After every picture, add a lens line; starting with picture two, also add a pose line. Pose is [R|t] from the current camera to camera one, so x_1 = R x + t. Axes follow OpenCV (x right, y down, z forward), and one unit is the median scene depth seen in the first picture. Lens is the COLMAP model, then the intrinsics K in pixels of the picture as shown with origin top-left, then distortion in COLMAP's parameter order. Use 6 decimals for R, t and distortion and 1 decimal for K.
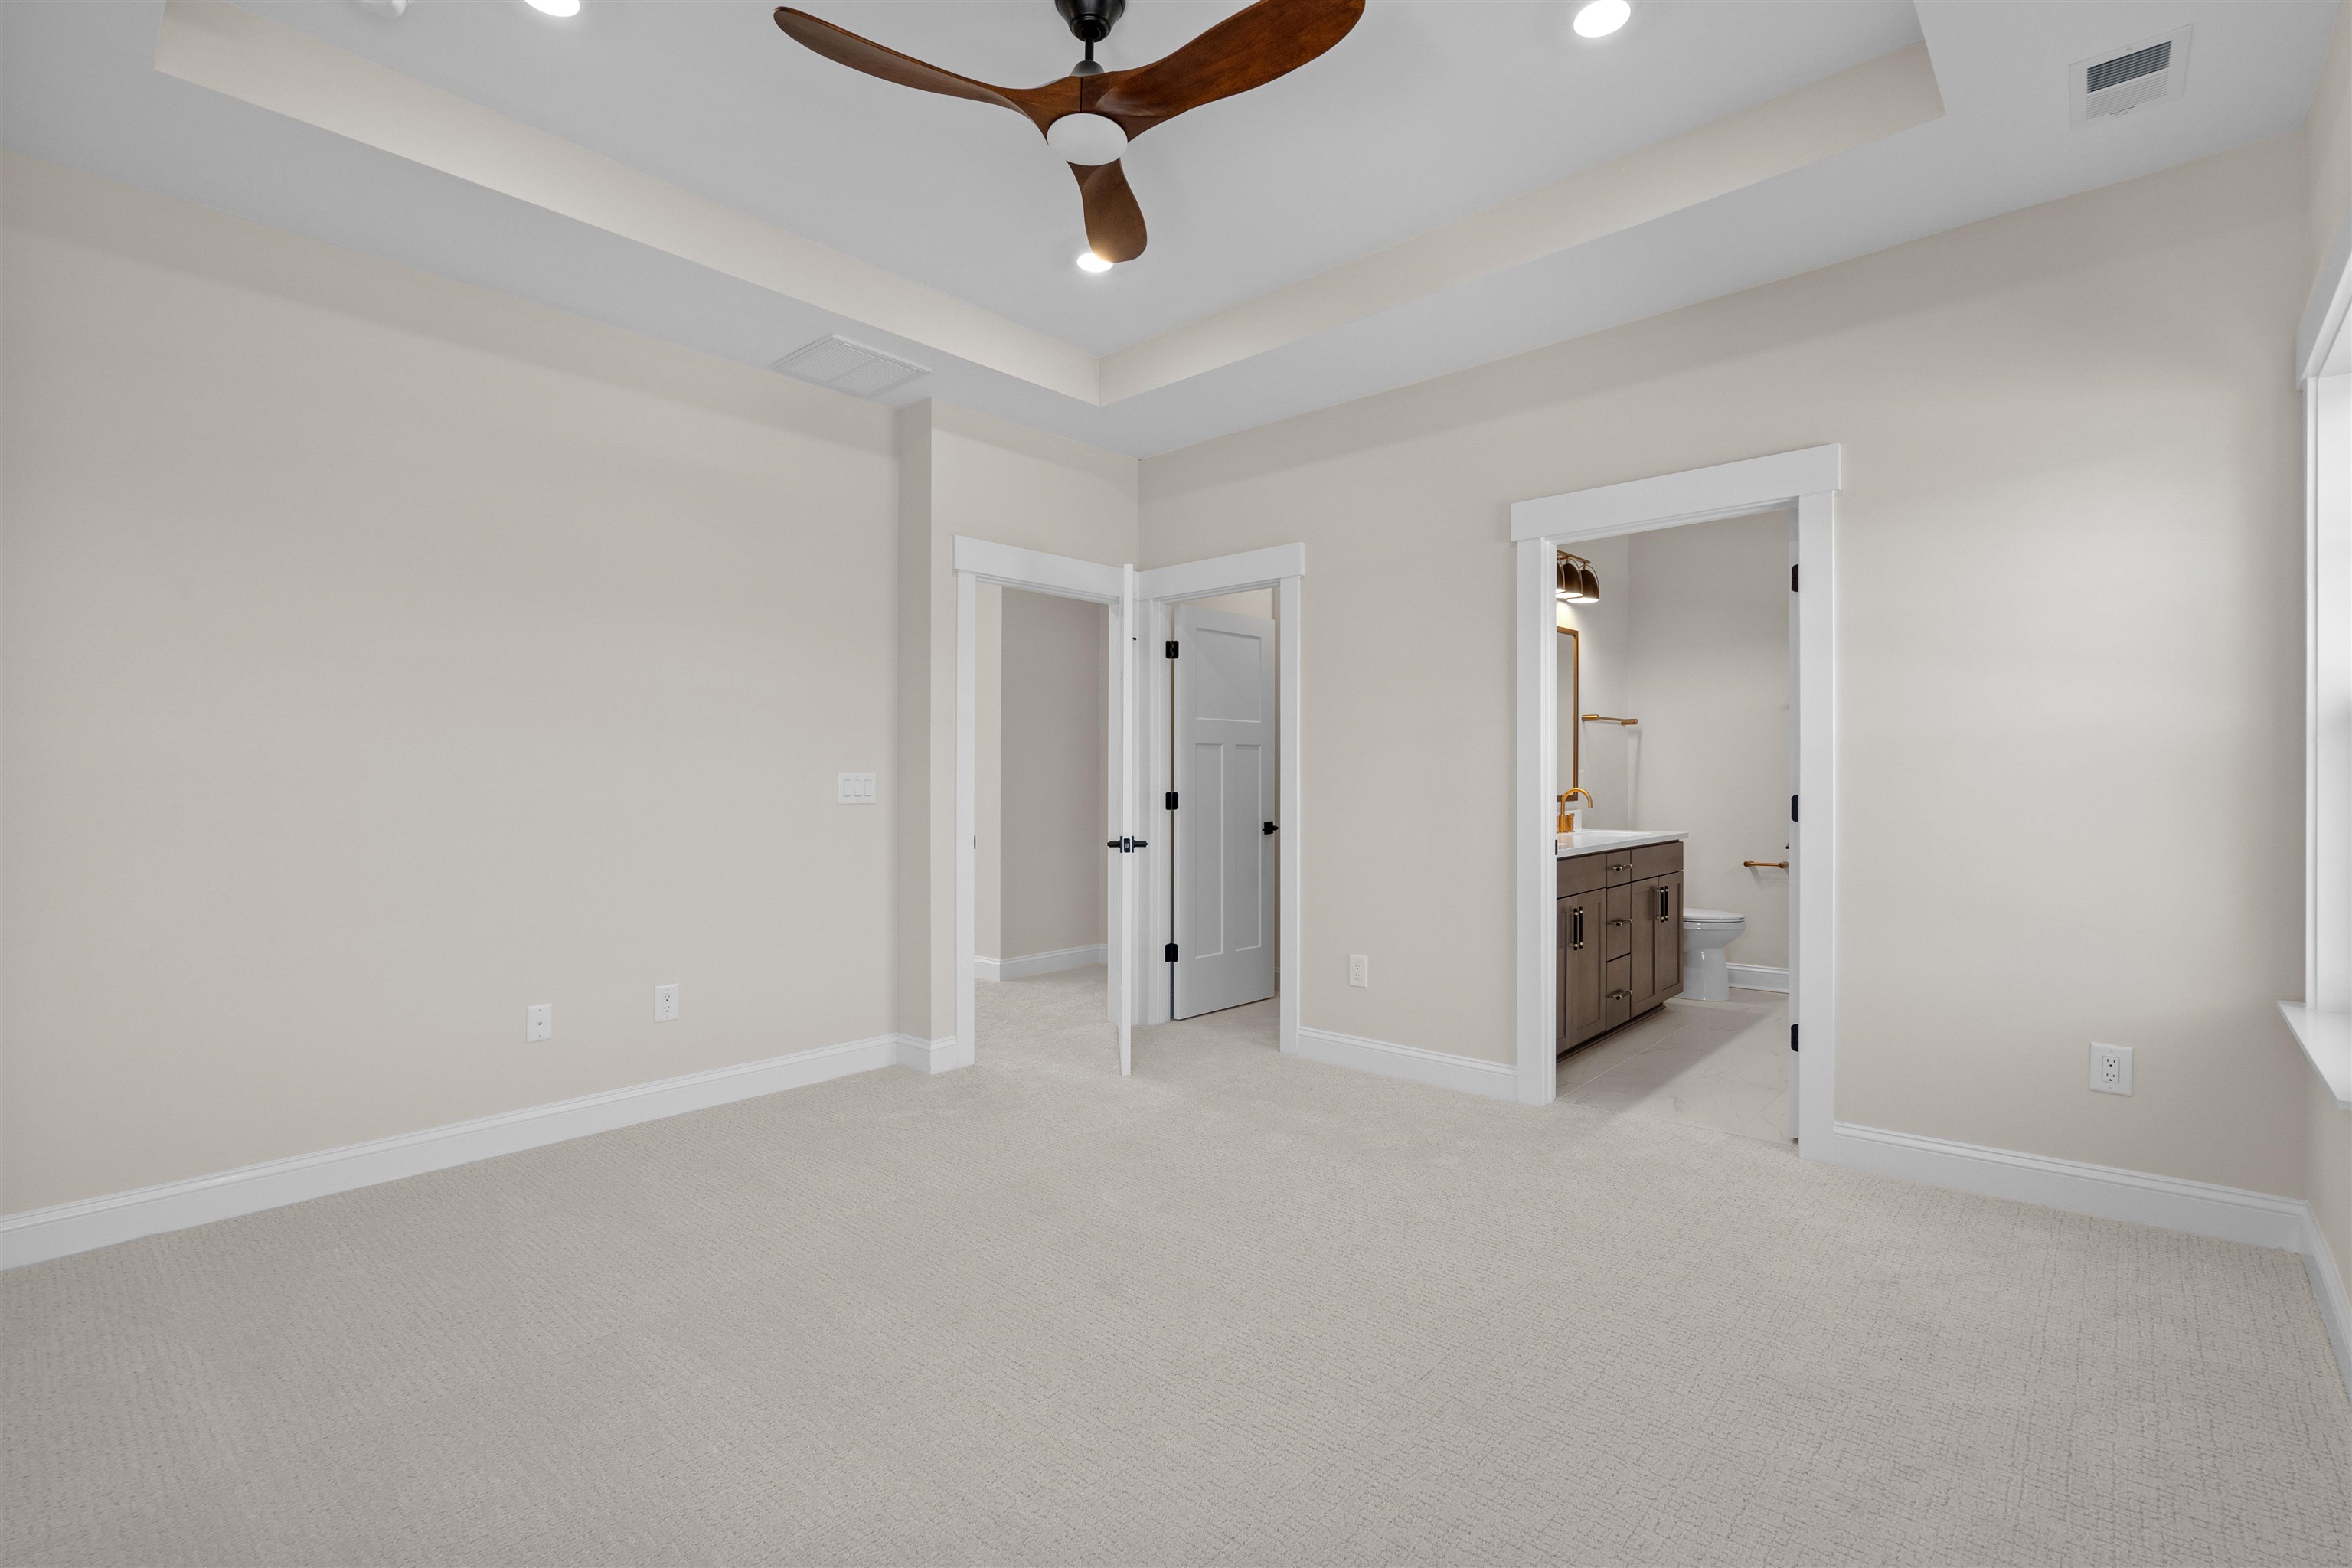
lens RADIAL K [[1082.1, 0, 1180.0], [0, 1082.1, 791.3], [0, 0, 1]] dist [-0.003149, -0.000234]
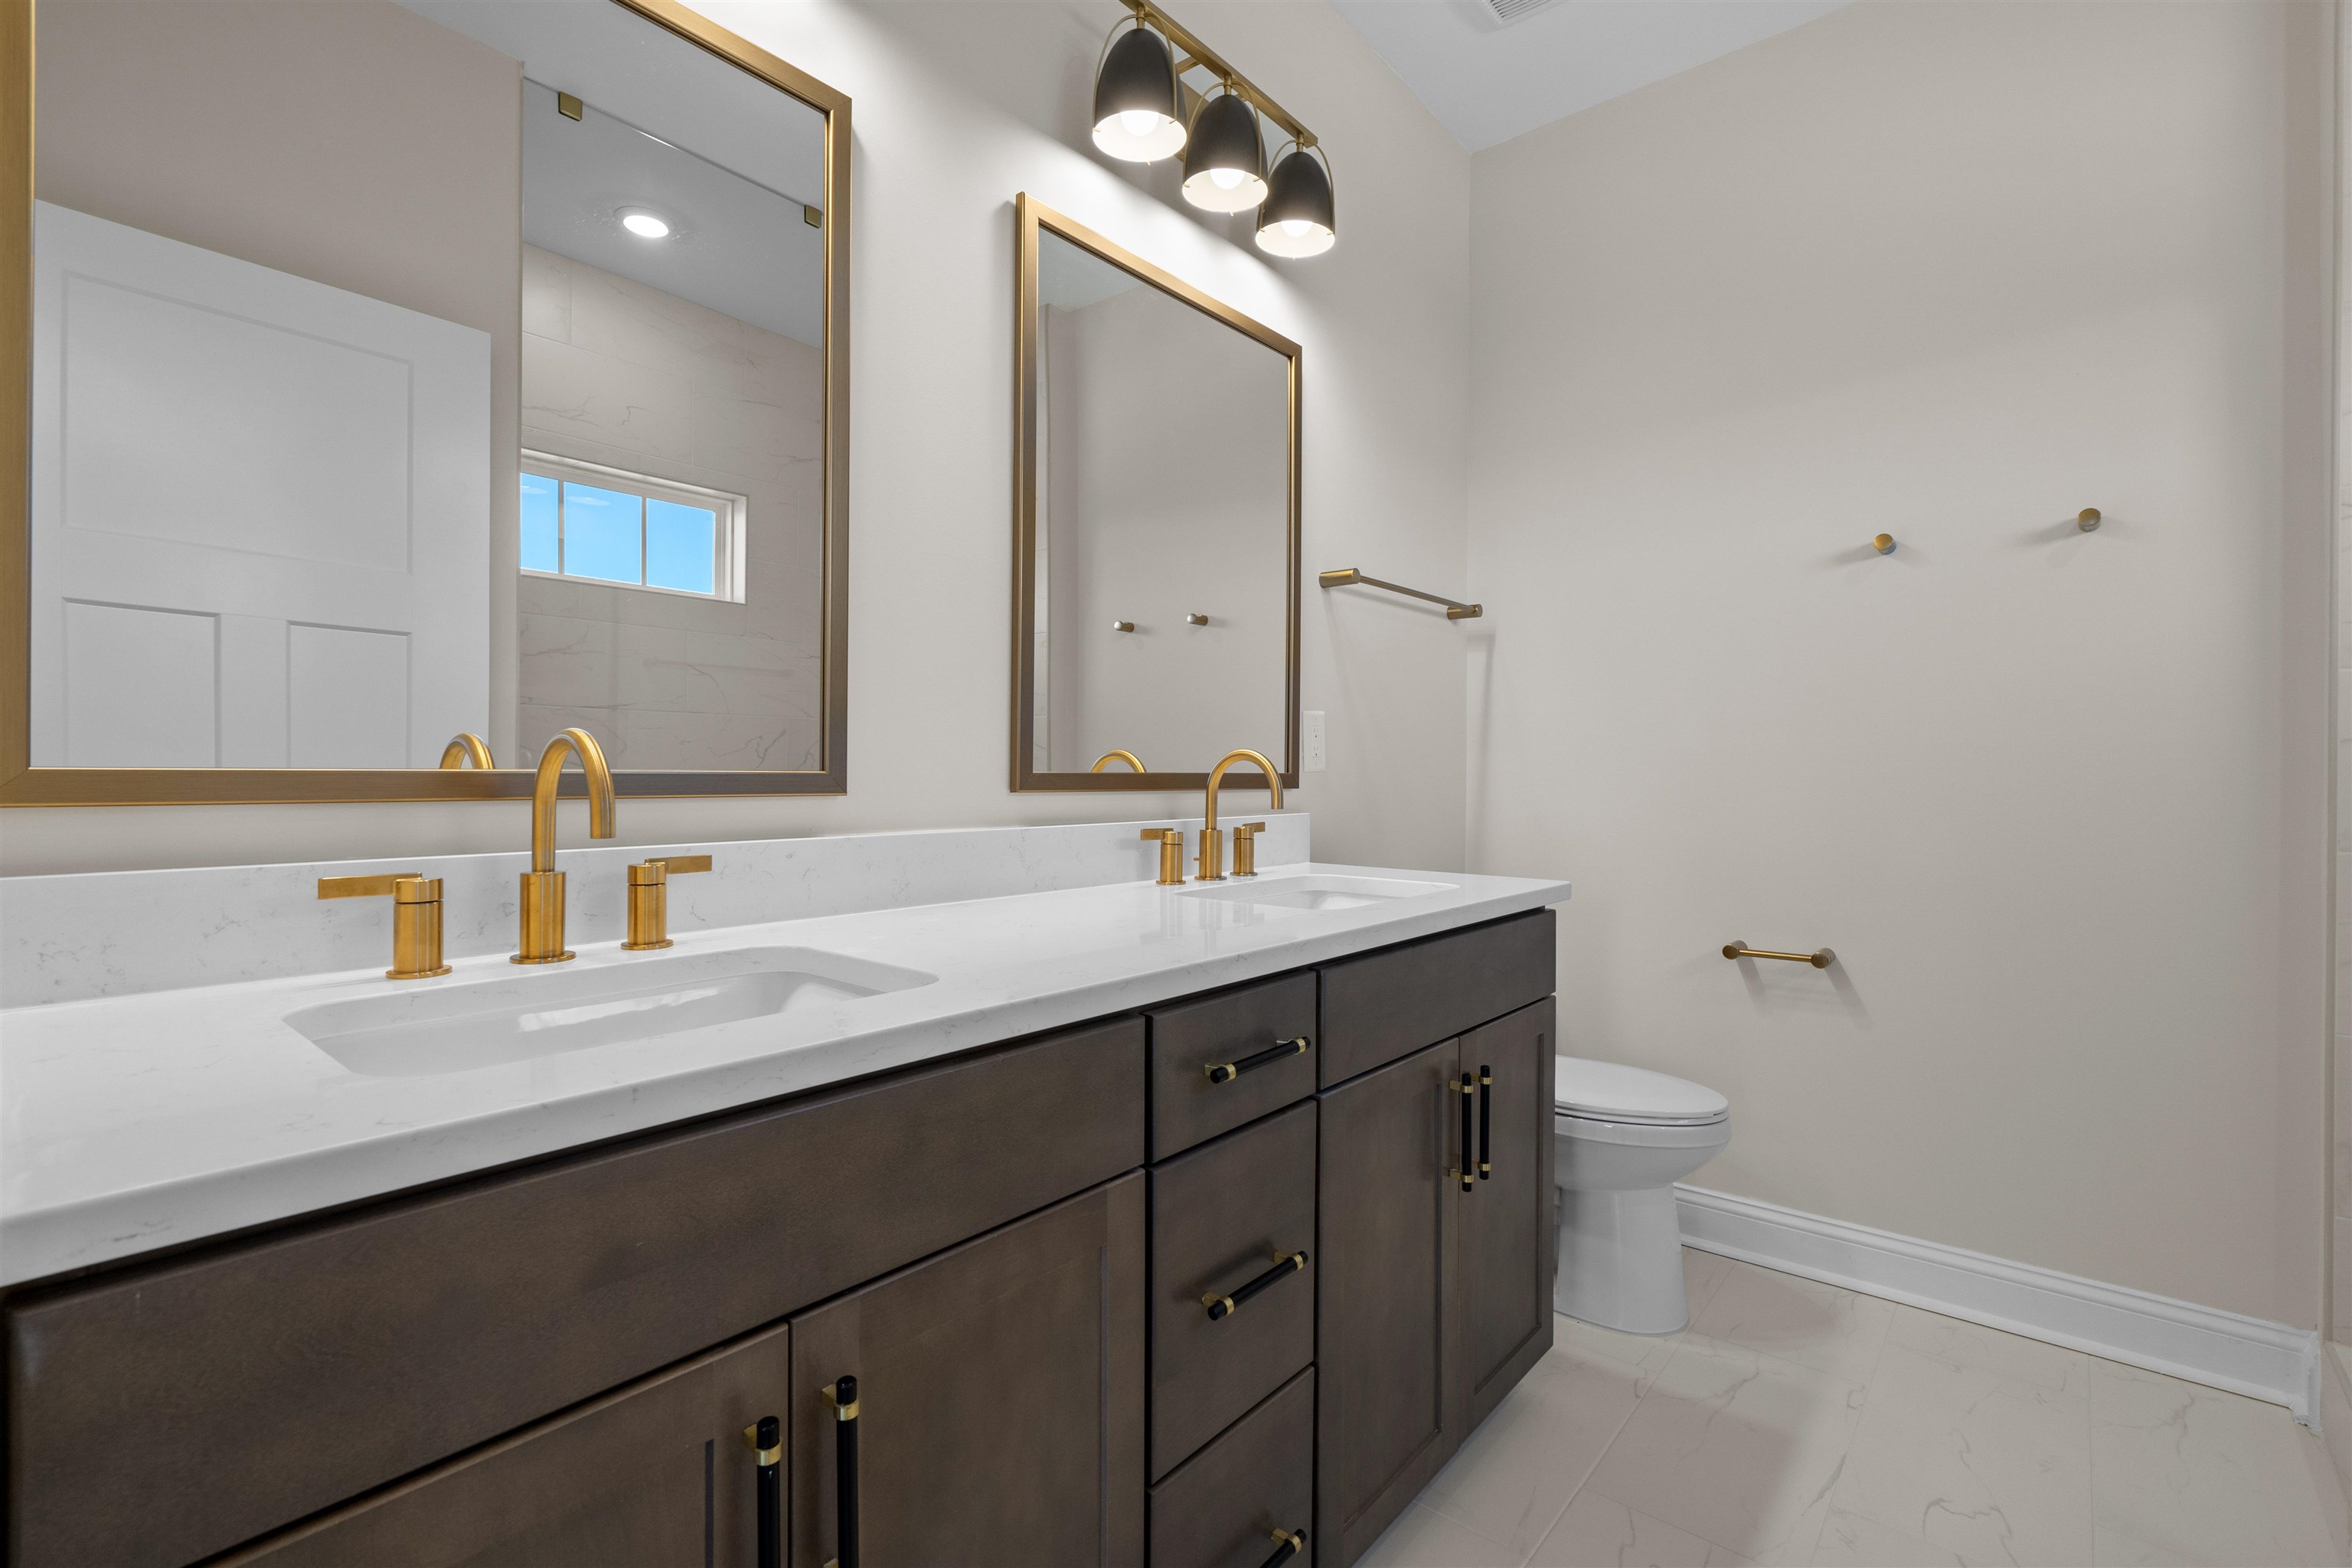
lens RADIAL K [[1082.1, 0, 1175.2], [0, 1082.1, 776.1], [0, 0, 1]] dist [-0.003149, -0.000234]
pose [[0.999733, 0.013226, 0.018969, 0.315368], [-0.013149, 0.999905, -0.004204, 0.005366], [-0.019023, 0.003953, 0.999811, 0.614681]]
